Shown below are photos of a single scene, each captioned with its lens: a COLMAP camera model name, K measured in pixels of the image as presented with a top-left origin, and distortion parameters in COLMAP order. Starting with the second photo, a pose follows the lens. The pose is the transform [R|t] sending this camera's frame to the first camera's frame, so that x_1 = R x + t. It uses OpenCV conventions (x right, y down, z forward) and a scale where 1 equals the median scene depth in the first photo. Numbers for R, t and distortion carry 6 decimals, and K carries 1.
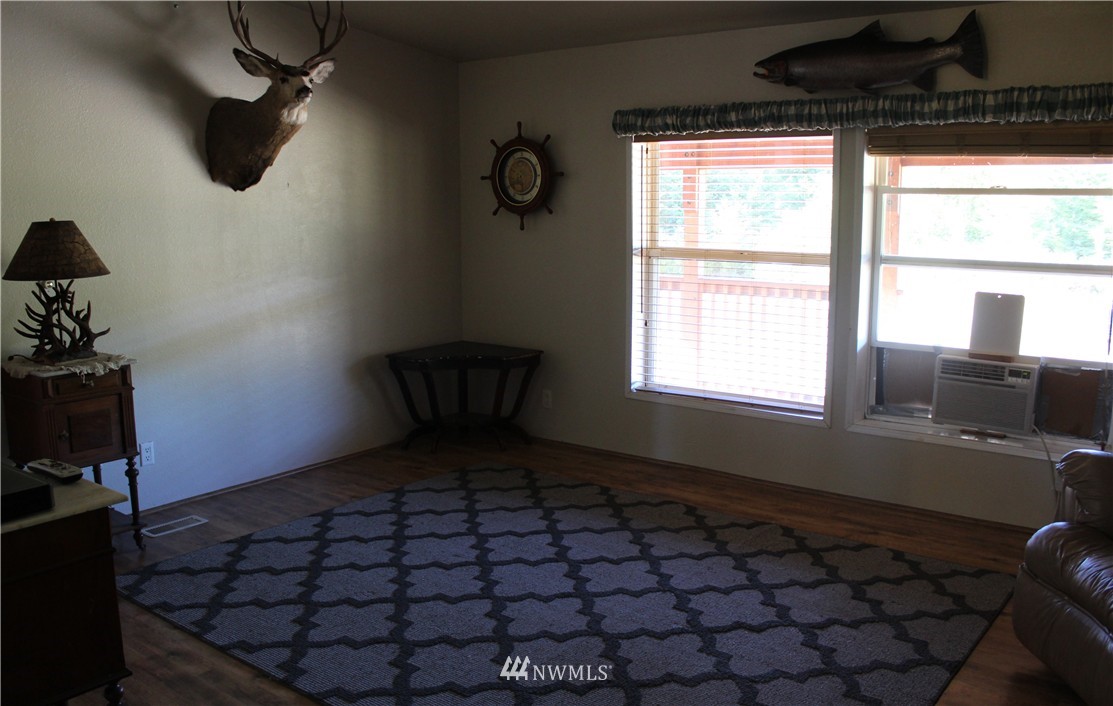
lens RADIAL K [[968.4, 0, 556.5], [0, 968.4, 353.0], [0, 0, 1]] dist [-0.101435, 0.010135]
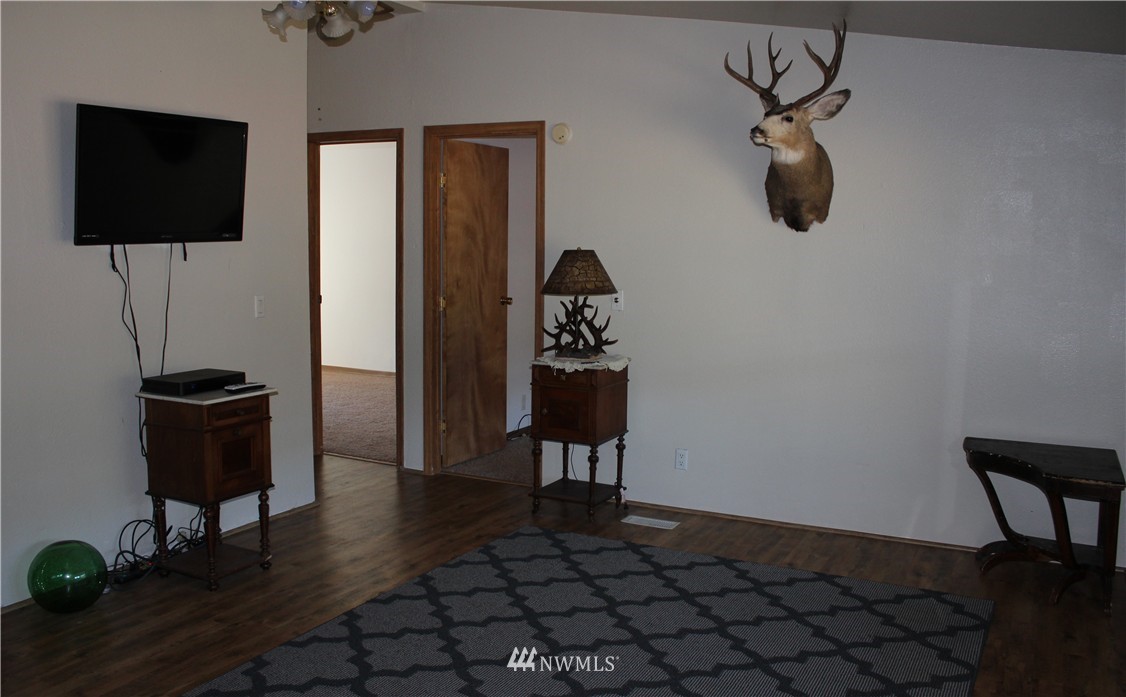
lens RADIAL K [[1021.9, 0, 563.0], [0, 1021.9, 348.5], [0, 0, 1]] dist [-0.071863, 0.002807]
pose [[0.186040, 0.126849, -0.974319, 0.754550], [-0.169930, 0.980842, 0.095251, -0.122305], [0.967736, 0.147846, 0.204031, 0.634474]]
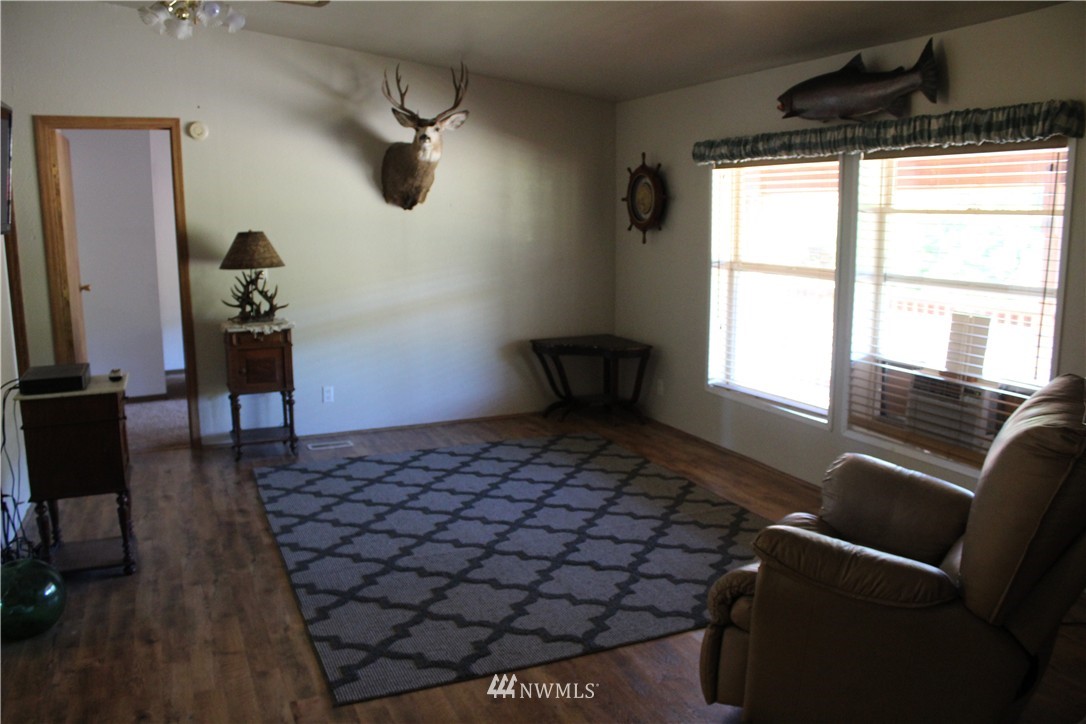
lens RADIAL K [[920.9, 0, 543.0], [0, 920.9, 362.0], [0, 0, 1]] dist [-0.069819, 0.005903]
pose [[0.877090, 0.078474, -0.473872, 0.536589], [-0.075064, 0.996836, 0.026142, -0.002959], [0.474424, 0.012642, 0.880206, -0.068613]]
